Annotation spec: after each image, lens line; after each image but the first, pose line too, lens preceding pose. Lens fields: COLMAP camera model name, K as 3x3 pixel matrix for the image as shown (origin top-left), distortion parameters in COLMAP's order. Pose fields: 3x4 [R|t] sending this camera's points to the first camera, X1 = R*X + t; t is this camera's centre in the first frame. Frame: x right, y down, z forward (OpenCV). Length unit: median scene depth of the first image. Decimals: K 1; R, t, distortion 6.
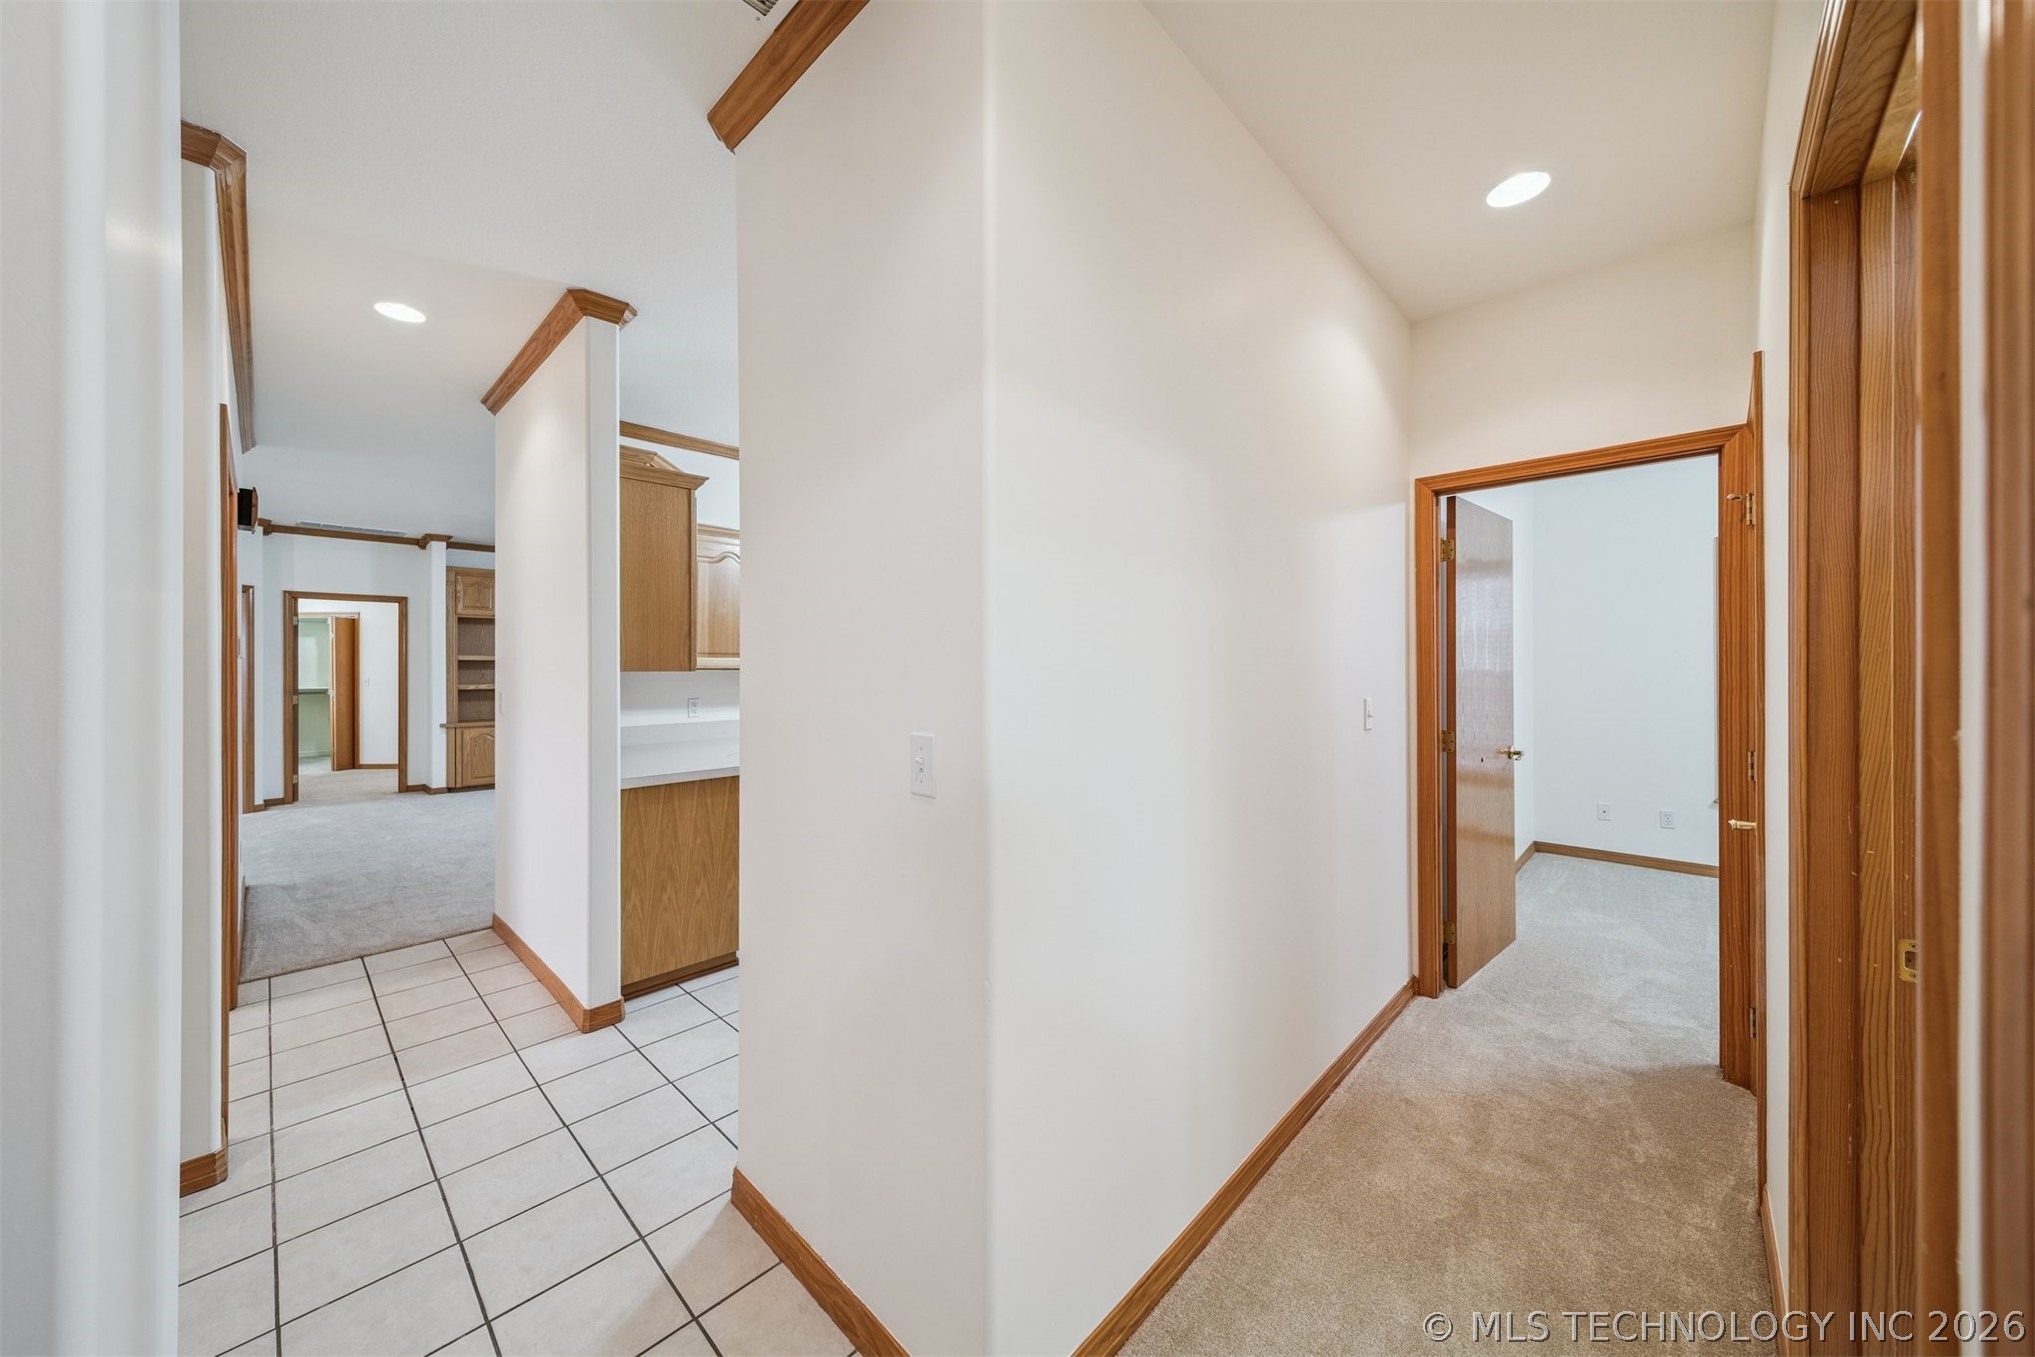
lens RADIAL K [[710.4, 0, 1007.3], [0, 710.4, 662.9], [0, 0, 1]] dist [0.008879, -0.001603]
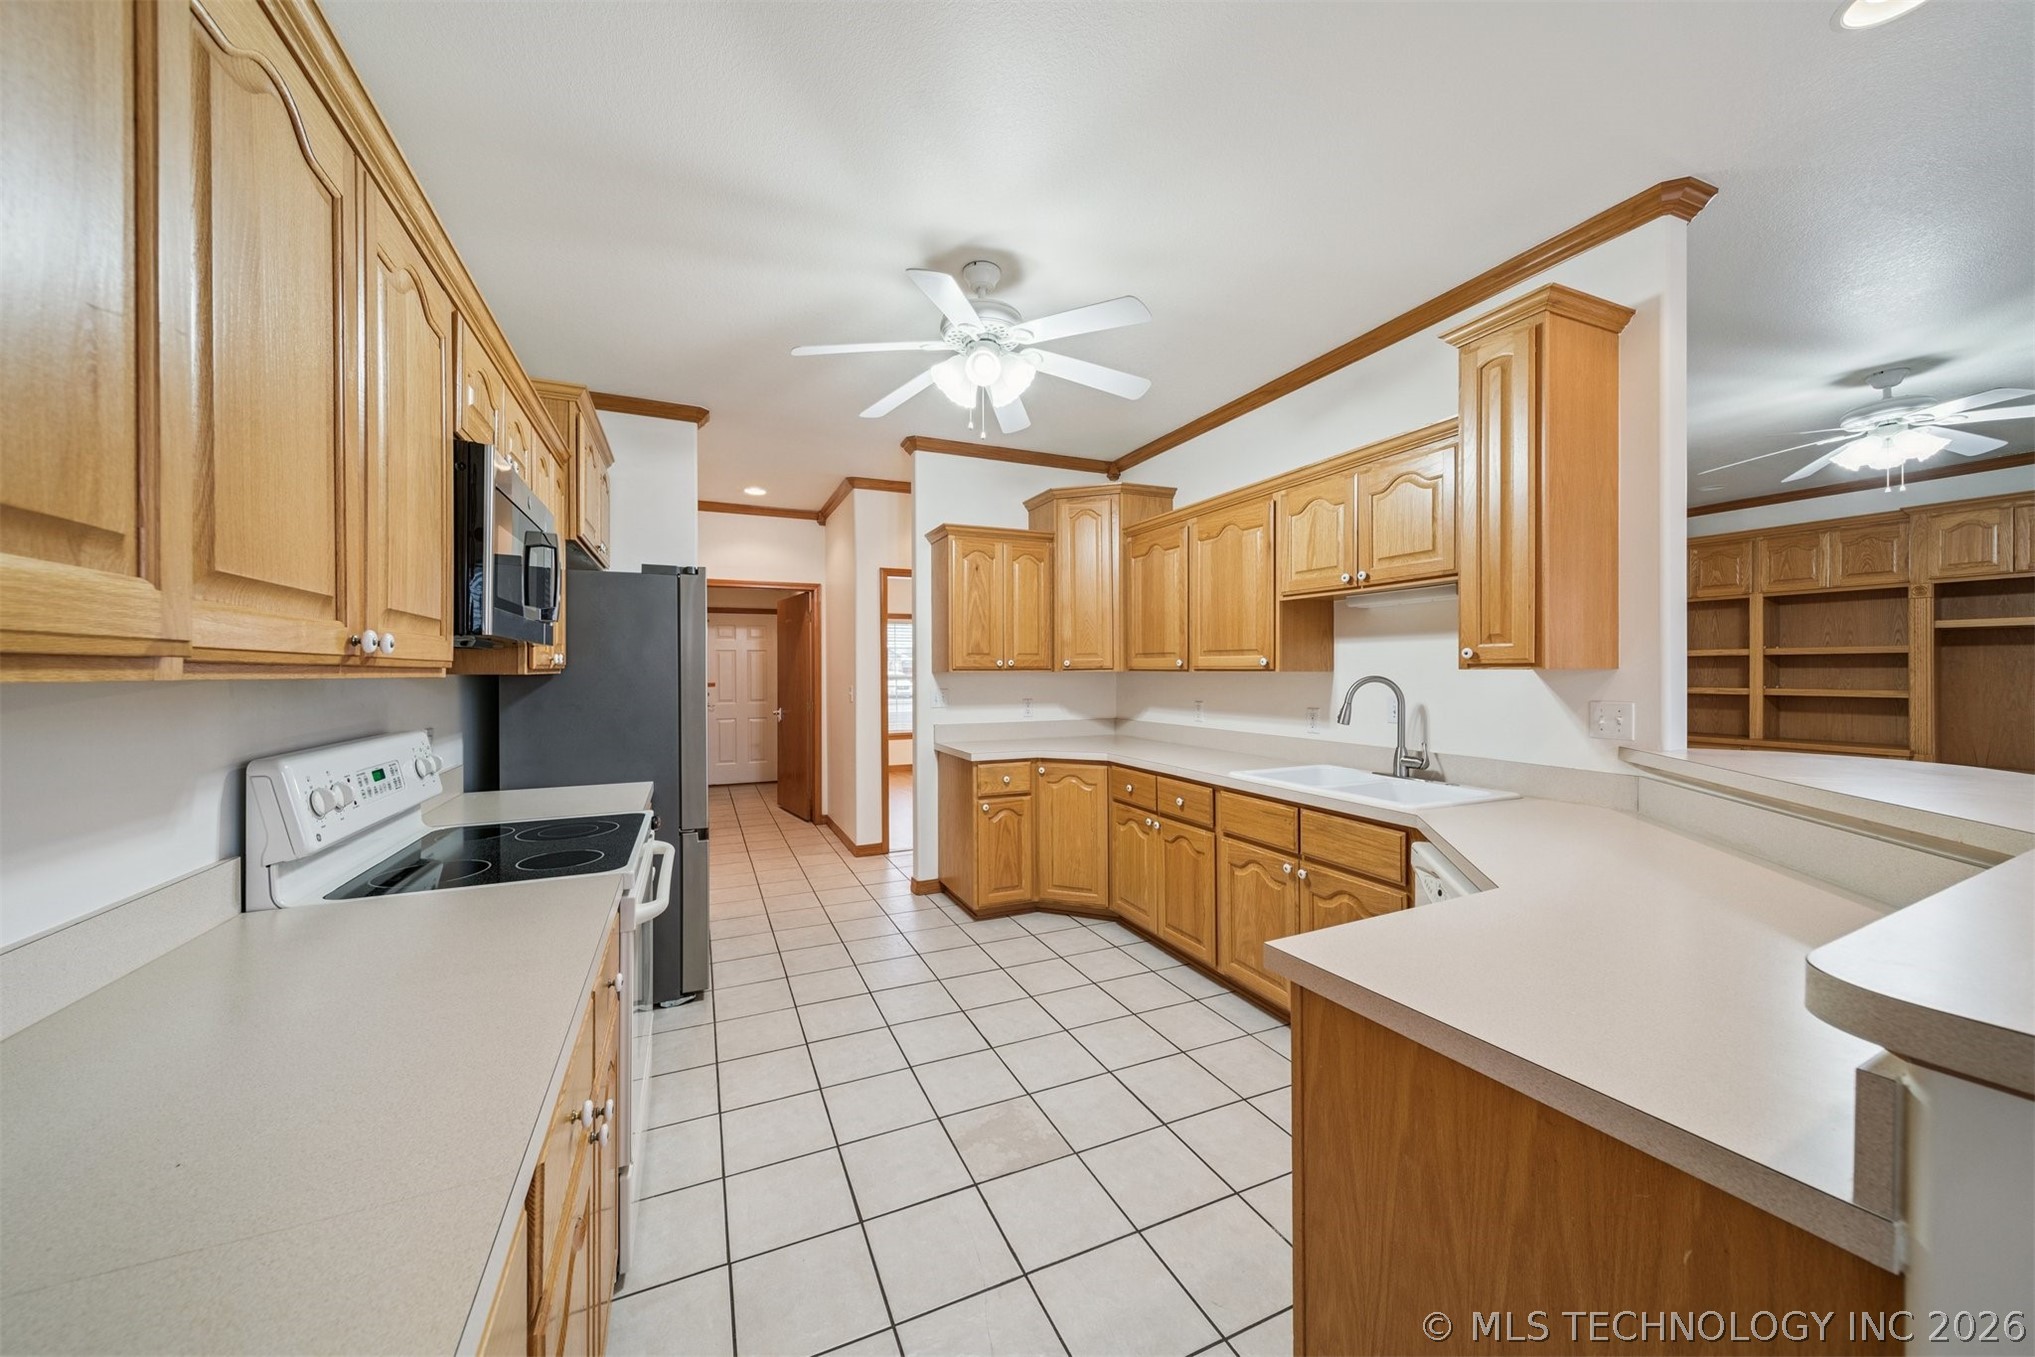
lens RADIAL K [[710.4, 0, 999.3], [0, 710.4, 676.5], [0, 0, 1]] dist [0.008879, -0.001603]
pose [[-0.394390, 0.014341, -0.918831, 0.299070], [0.009877, 0.999887, 0.011367, 0.002348], [0.918890, -0.004593, -0.394487, 0.653868]]
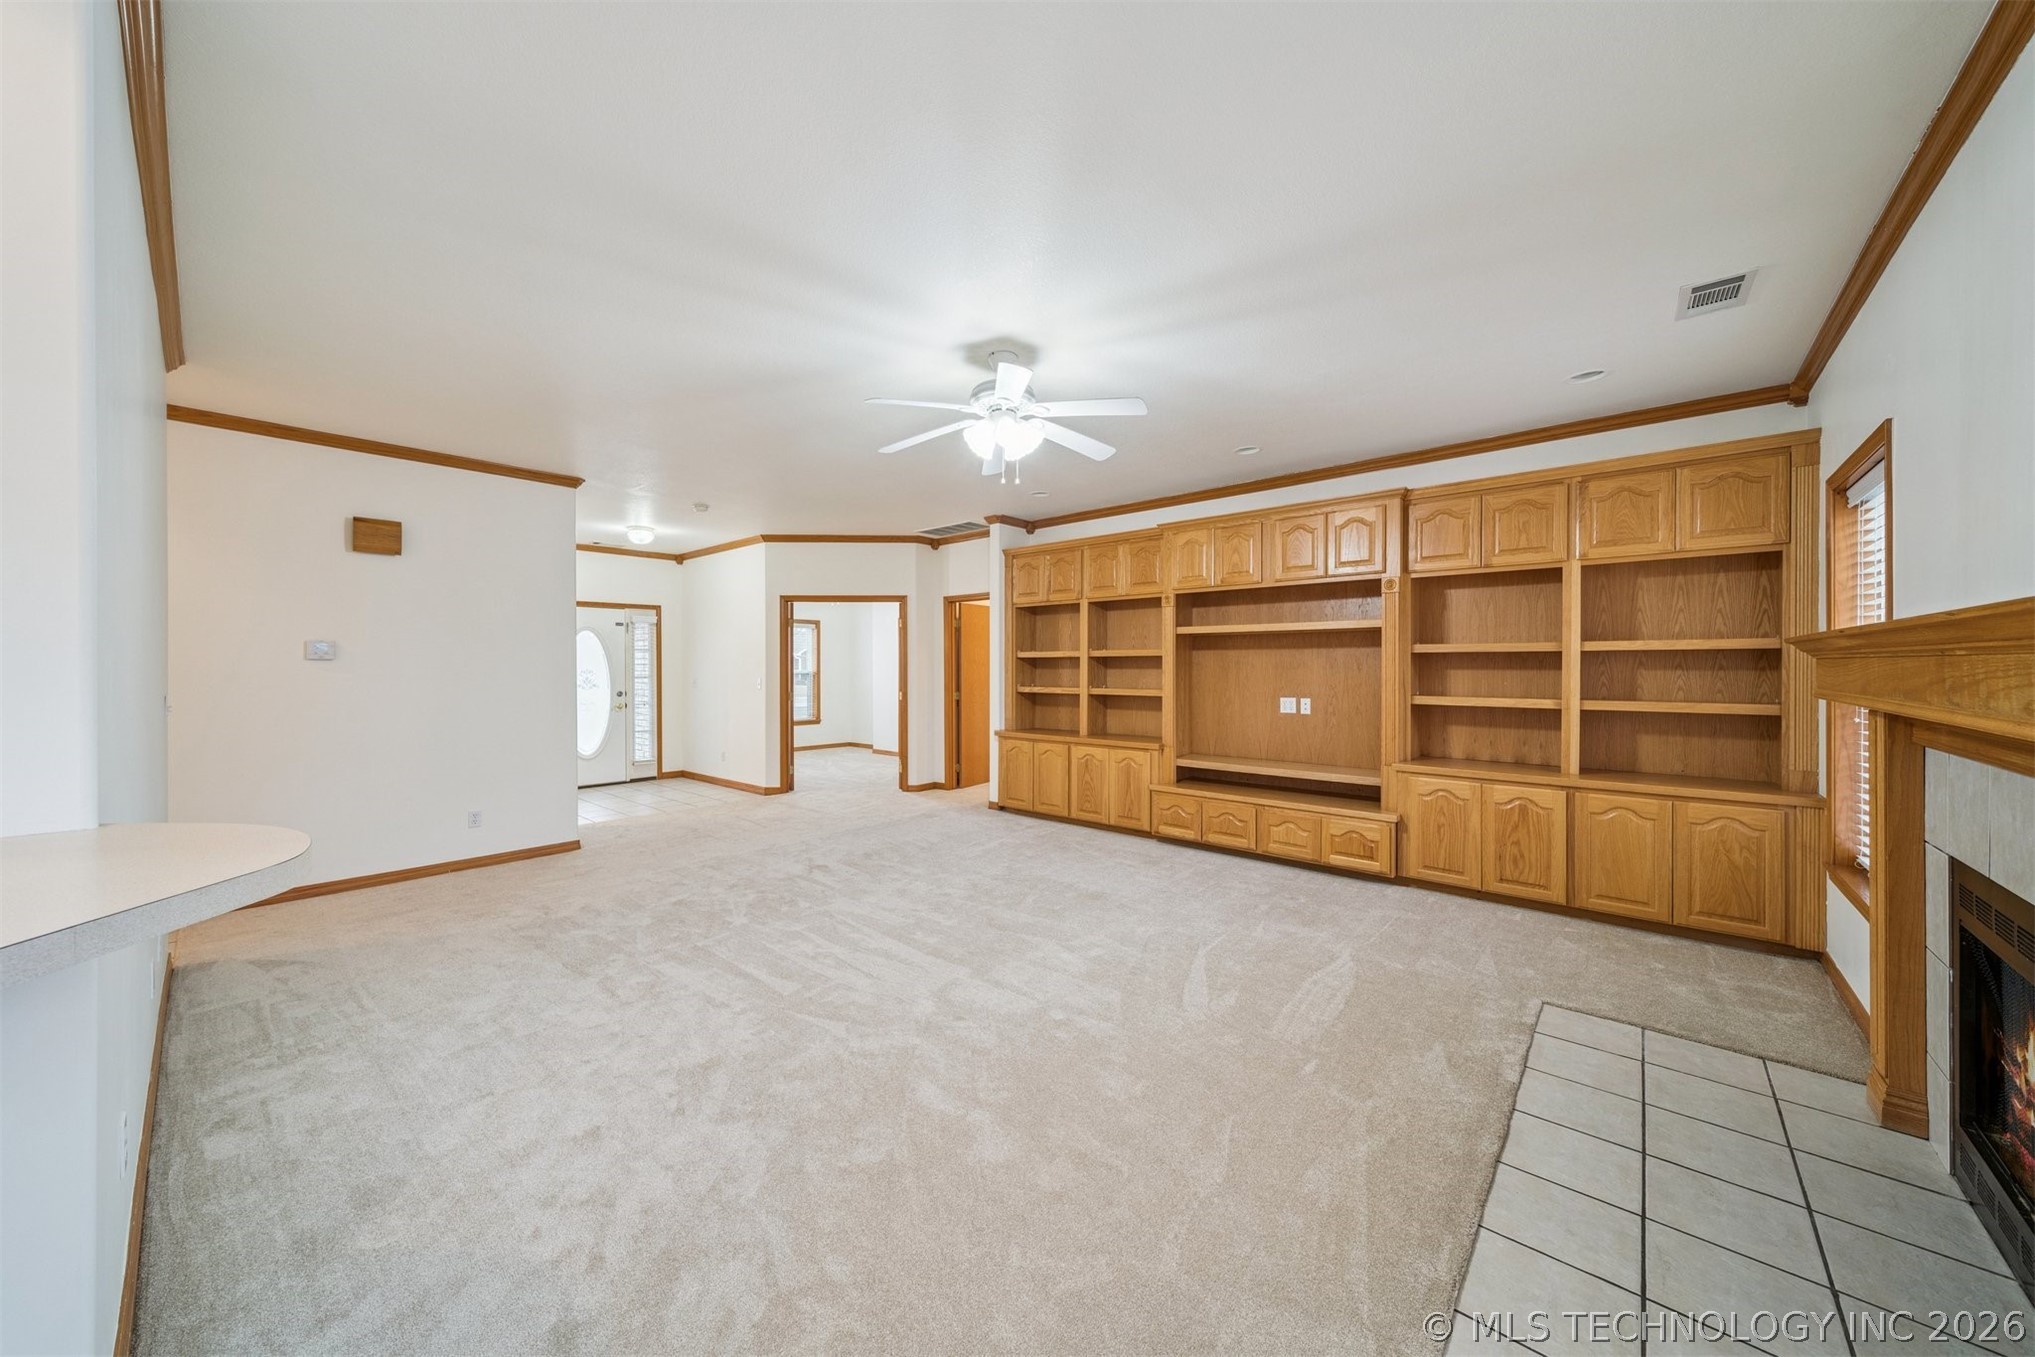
lens RADIAL K [[710.4, 0, 1001.1], [0, 710.4, 671.5], [0, 0, 1]] dist [0.008879, -0.001603]
pose [[0.027300, 0.009632, -0.999581, 0.084115], [0.007209, 0.999926, 0.009833, 0.004080], [0.999601, -0.007475, 0.027228, 0.976238]]
